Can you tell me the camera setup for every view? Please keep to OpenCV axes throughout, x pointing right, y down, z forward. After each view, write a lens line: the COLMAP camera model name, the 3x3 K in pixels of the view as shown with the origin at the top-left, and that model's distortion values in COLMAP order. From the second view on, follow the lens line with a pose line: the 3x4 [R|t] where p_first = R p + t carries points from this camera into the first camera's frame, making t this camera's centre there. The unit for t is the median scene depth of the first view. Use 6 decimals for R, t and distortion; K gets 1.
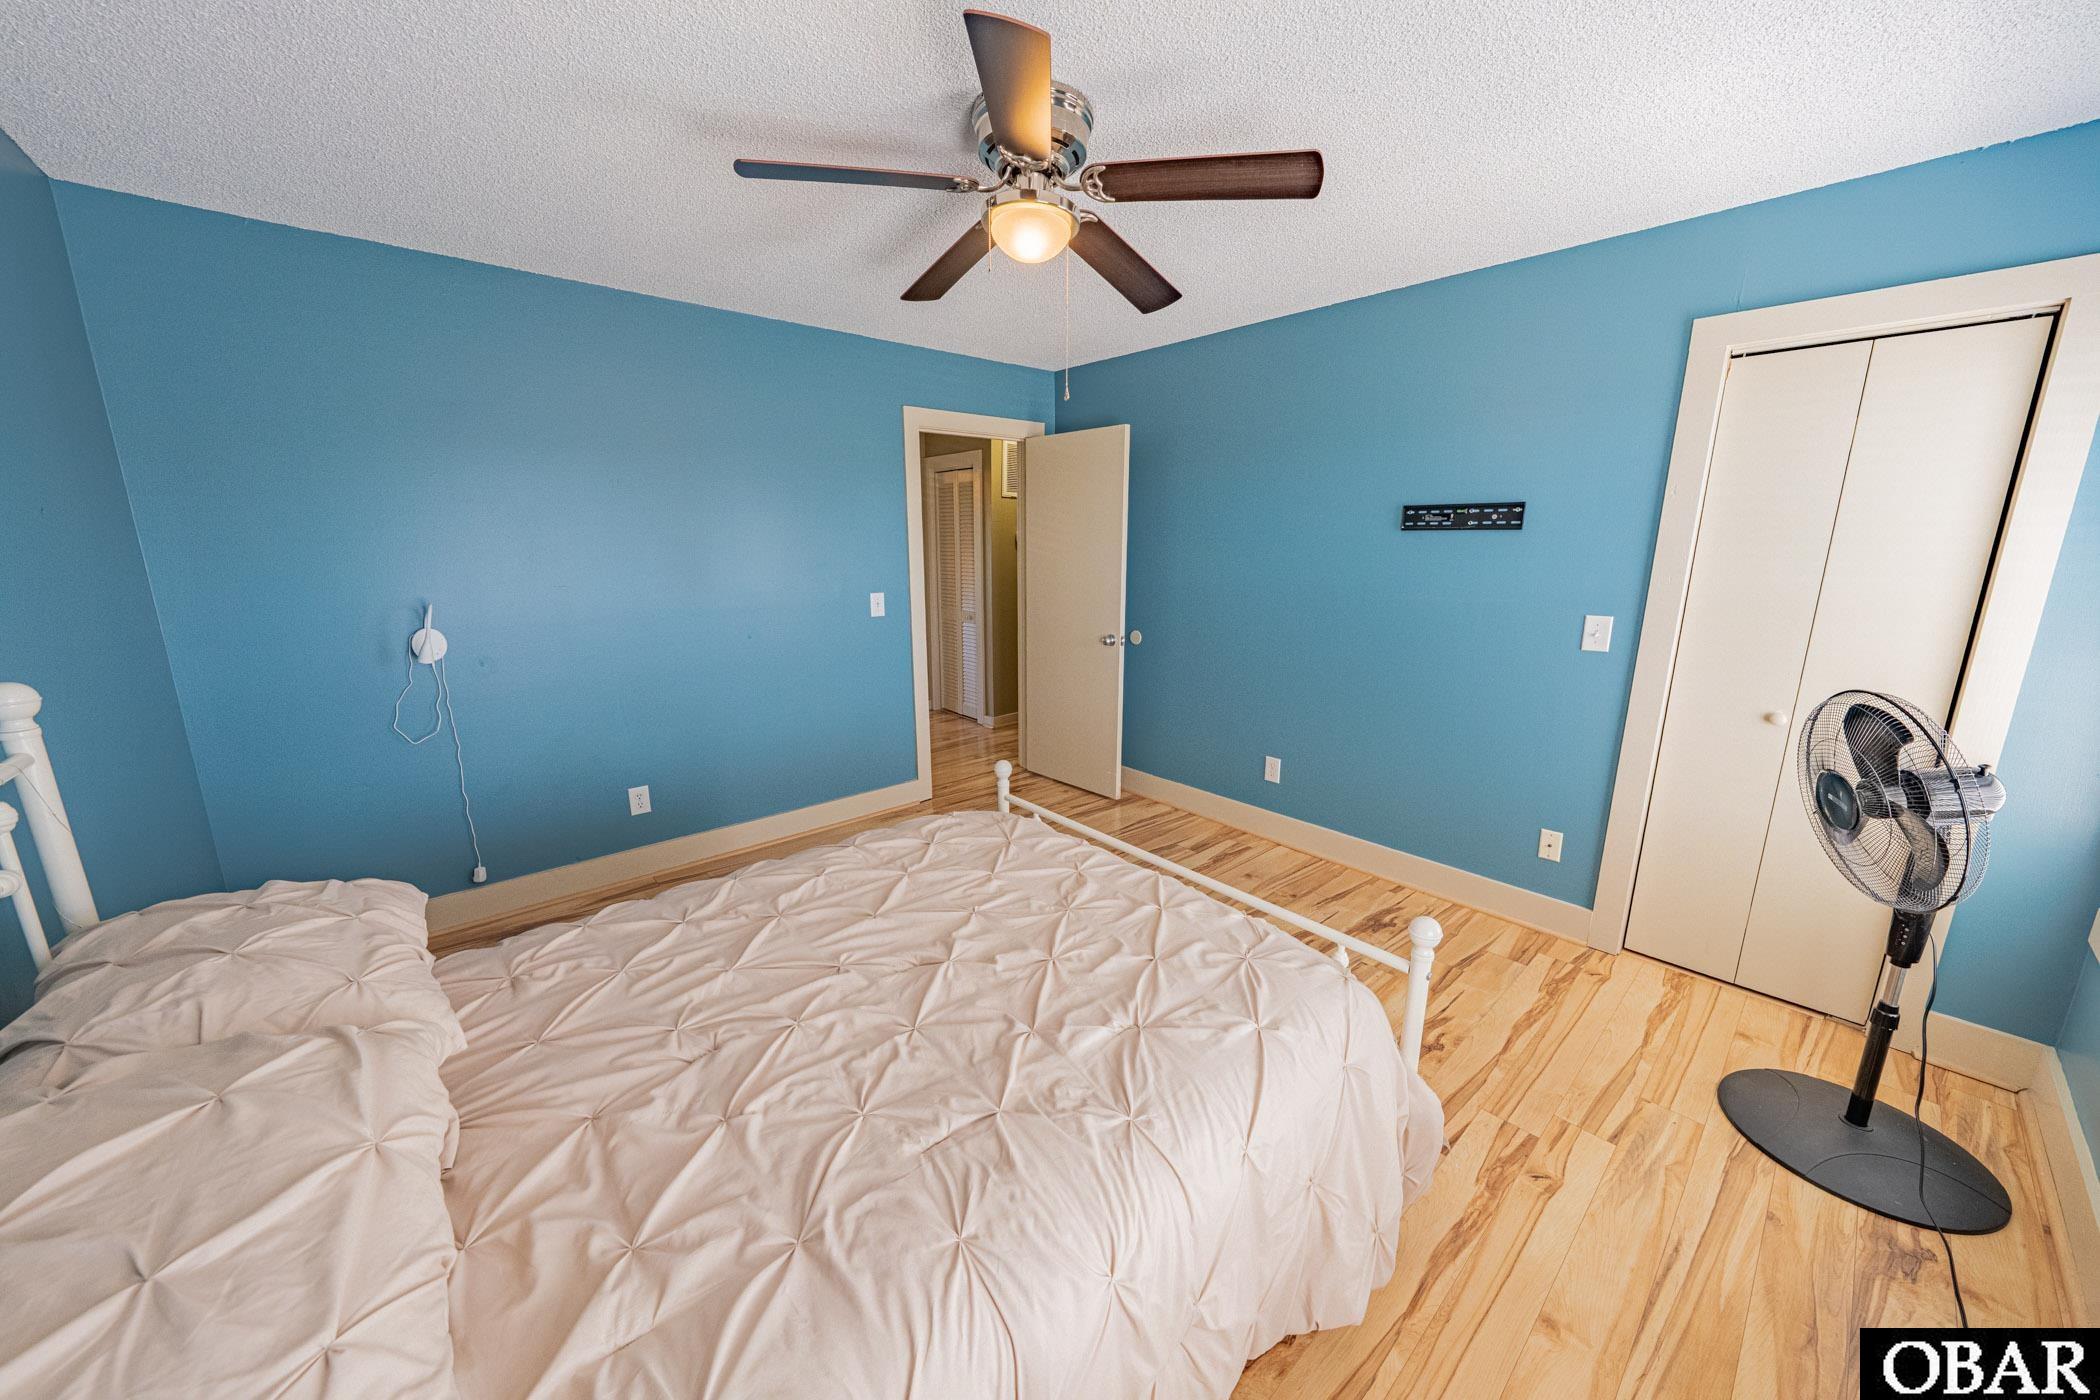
lens RADIAL K [[748.3, 0, 1048.9], [0, 748.3, 693.0], [0, 0, 1]] dist [0.008144, -0.000252]
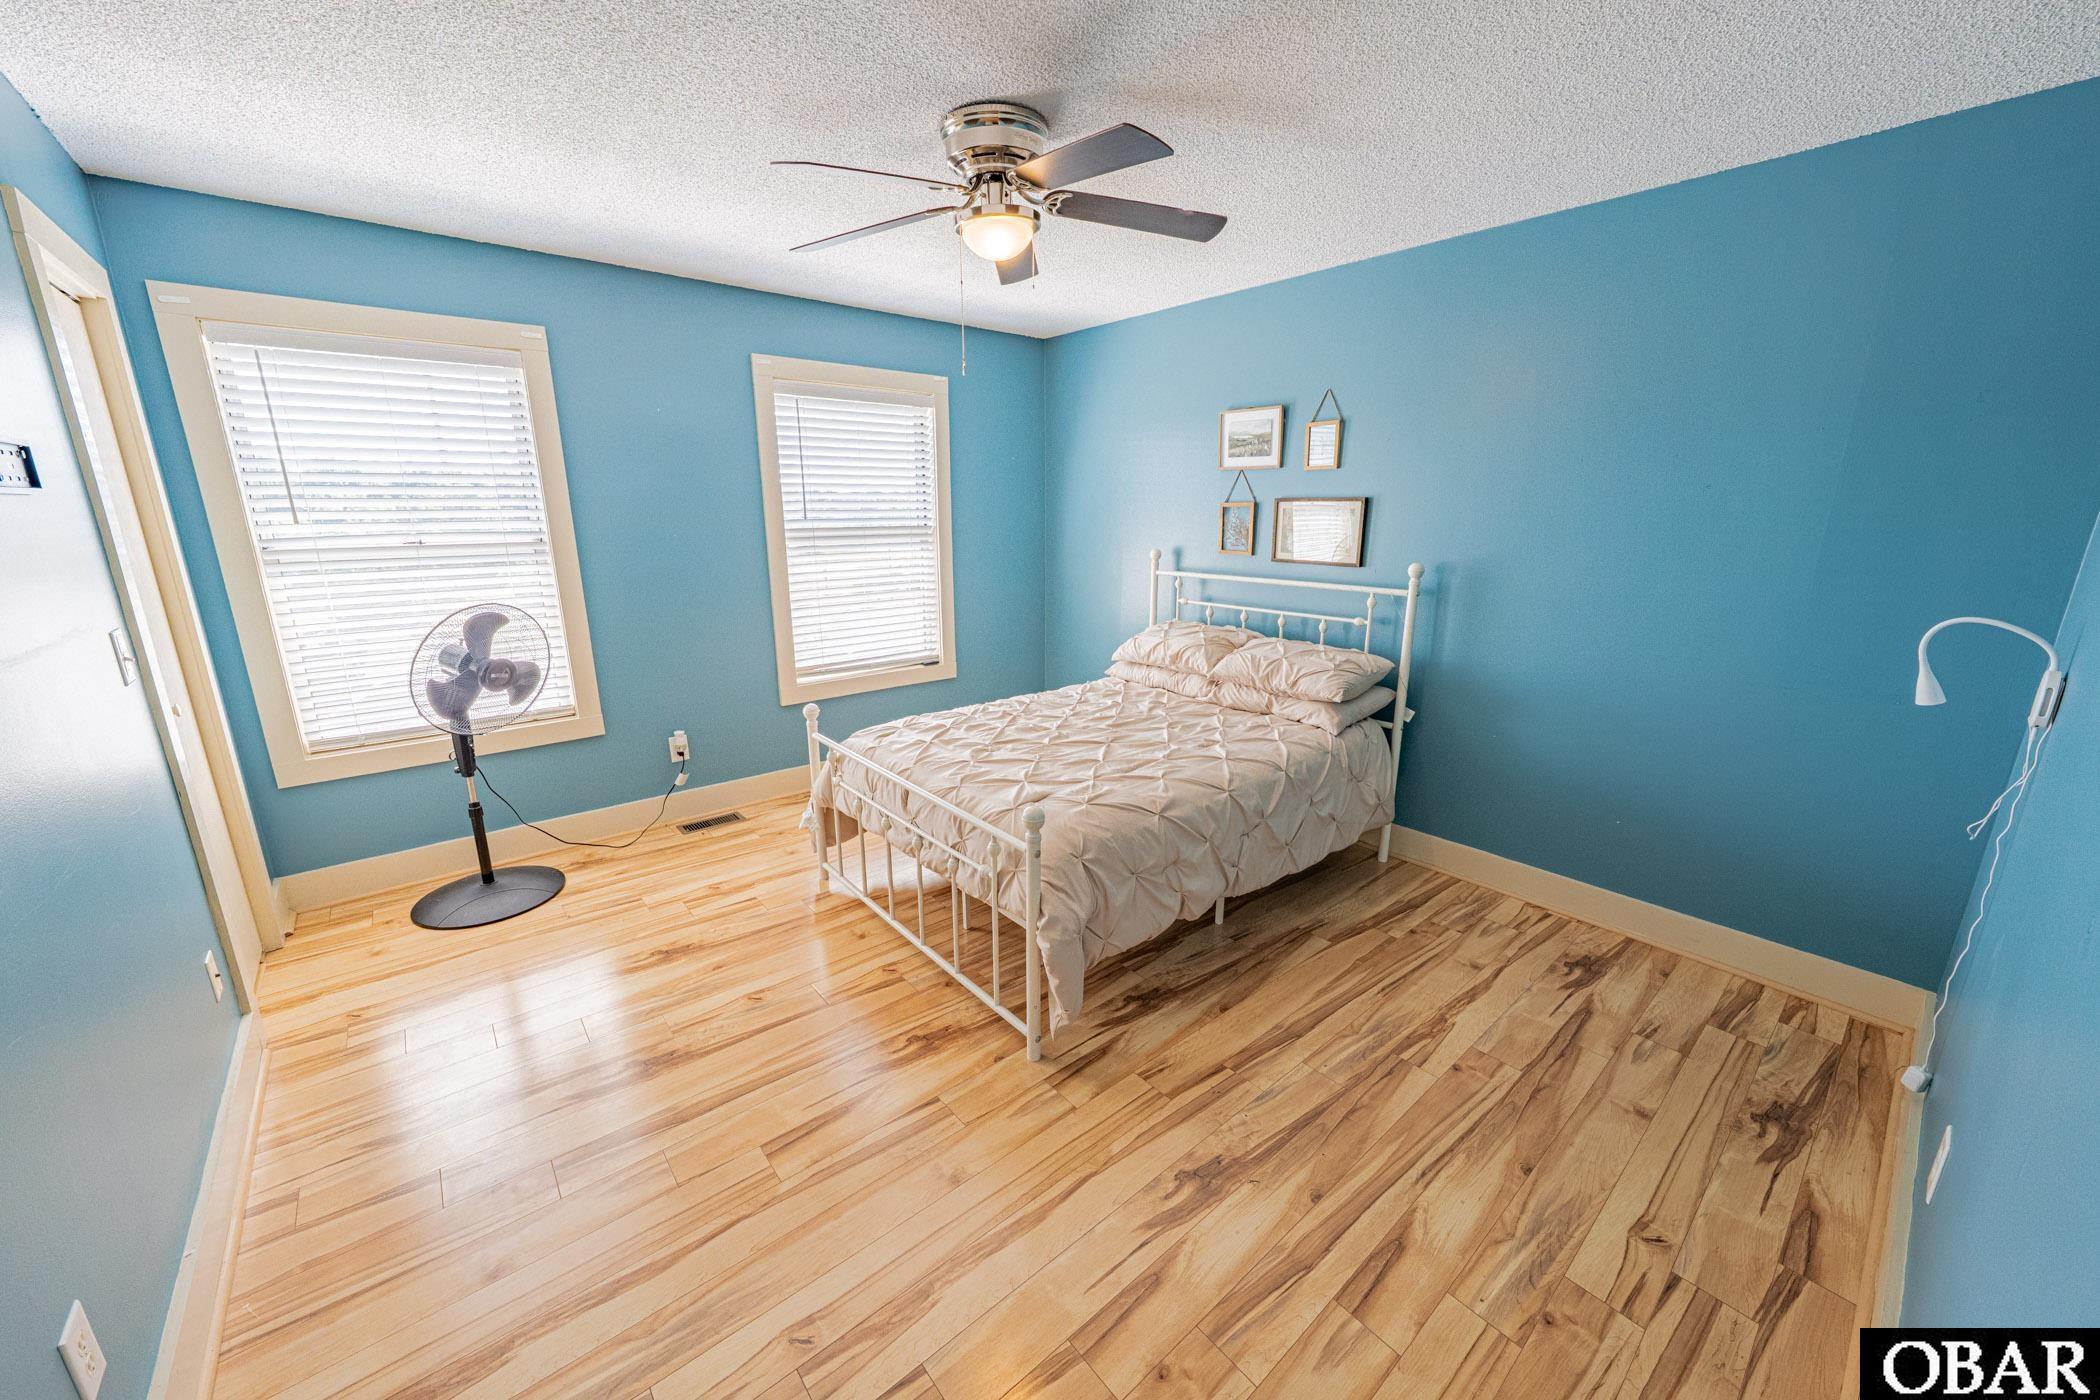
lens RADIAL K [[761.4, 0, 1053.4], [0, 761.4, 701.8], [0, 0, 1]] dist [-0.003158, -0.000313]
pose [[-0.999798, -0.005467, 0.019362, -0.088600], [0.003831, 0.893028, 0.449984, -0.315420], [-0.019751, 0.449967, -0.892827, 1.478538]]
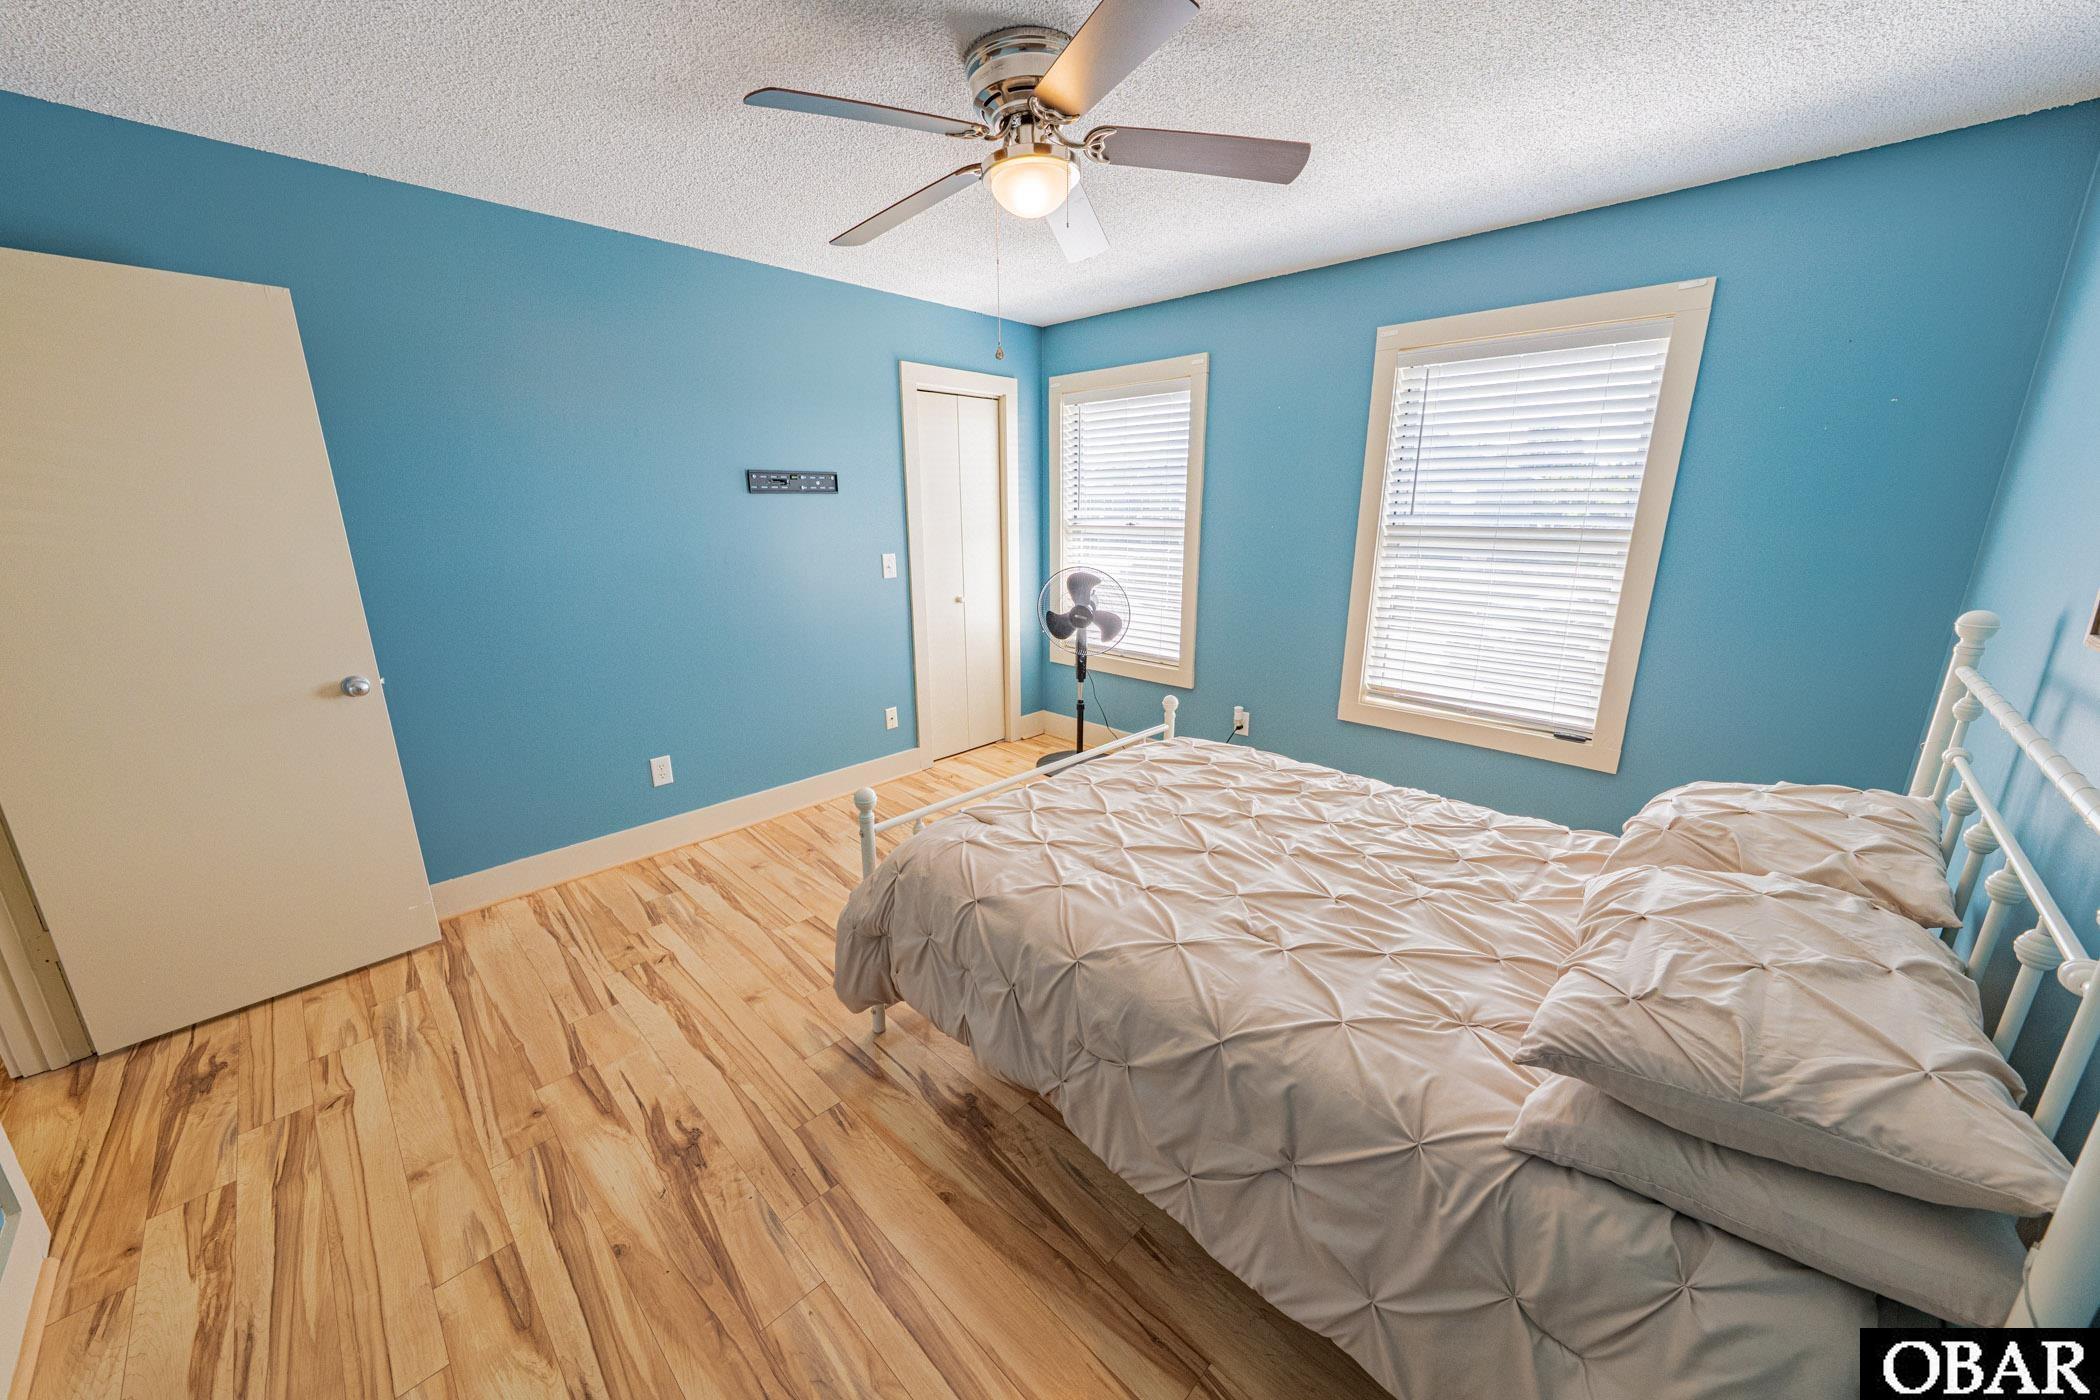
lens RADIAL K [[761.4, 0, 1053.4], [0, 761.4, 701.8], [0, 0, 1]] dist [-0.003158, -0.000313]
pose [[-0.082936, -0.256449, 0.962993, -0.742150], [0.210102, 0.940103, 0.268448, -0.149875], [-0.974155, 0.224591, -0.024088, 0.729907]]
